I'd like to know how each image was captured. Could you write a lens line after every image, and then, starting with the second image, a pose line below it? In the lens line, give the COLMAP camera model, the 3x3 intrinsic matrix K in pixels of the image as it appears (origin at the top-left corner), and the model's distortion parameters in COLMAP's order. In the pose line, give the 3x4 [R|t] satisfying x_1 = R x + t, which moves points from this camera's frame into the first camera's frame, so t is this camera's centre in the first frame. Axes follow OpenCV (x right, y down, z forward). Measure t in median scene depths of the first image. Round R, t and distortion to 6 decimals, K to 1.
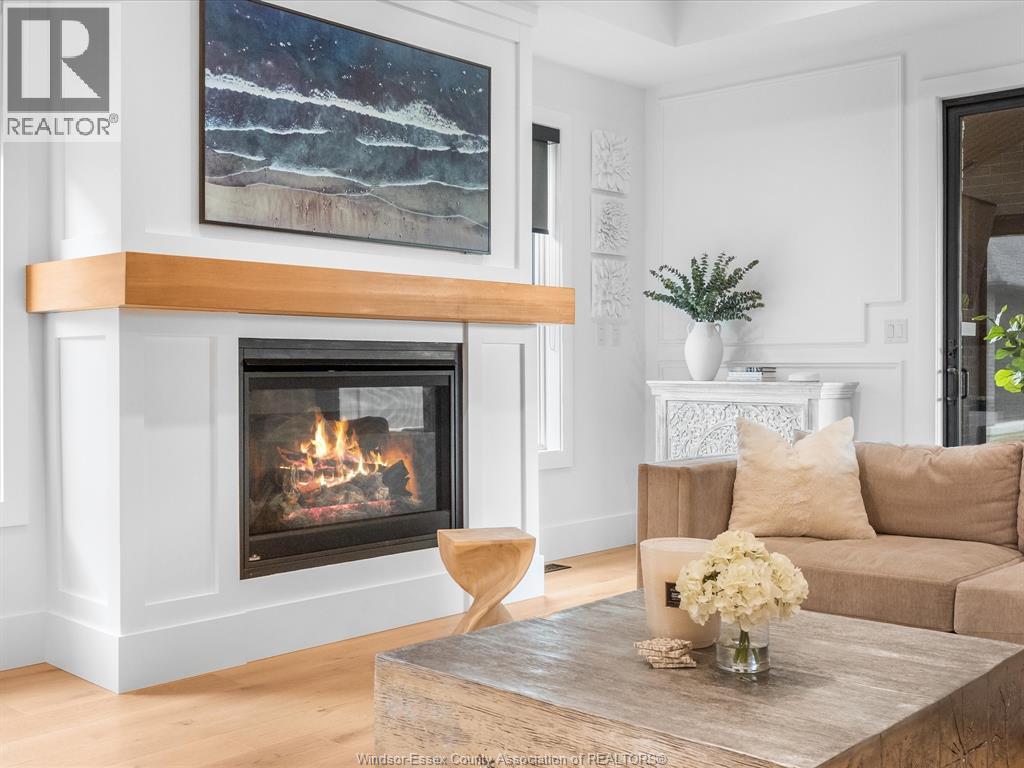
lens RADIAL K [[1121.0, 0, 520.6], [0, 1121.0, 368.9], [0, 0, 1]] dist [0.005455, 0.000000]
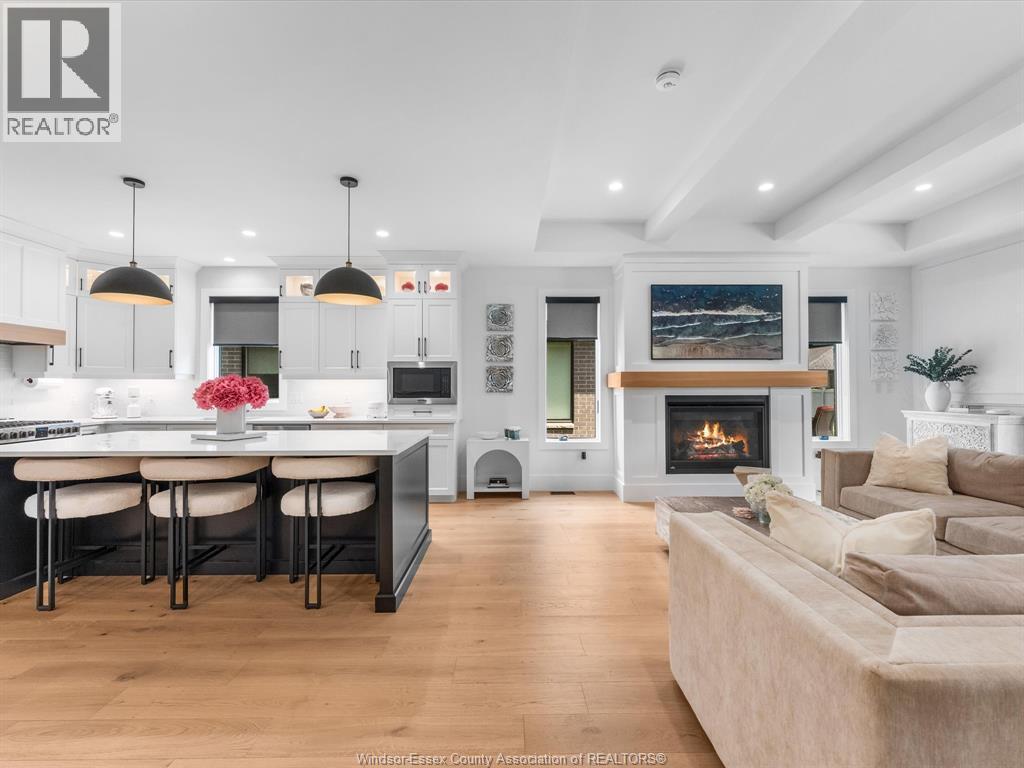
lens RADIAL K [[459.8, 0, 512.0], [0, 459.8, 384.4], [0, 0, 1]] dist [0.001798, -0.001273]
pose [[0.678959, -0.008498, -0.734127, 0.354930], [-0.000045, 0.999933, -0.011617, -0.039366], [0.734176, 0.007921, 0.678913, -0.153131]]
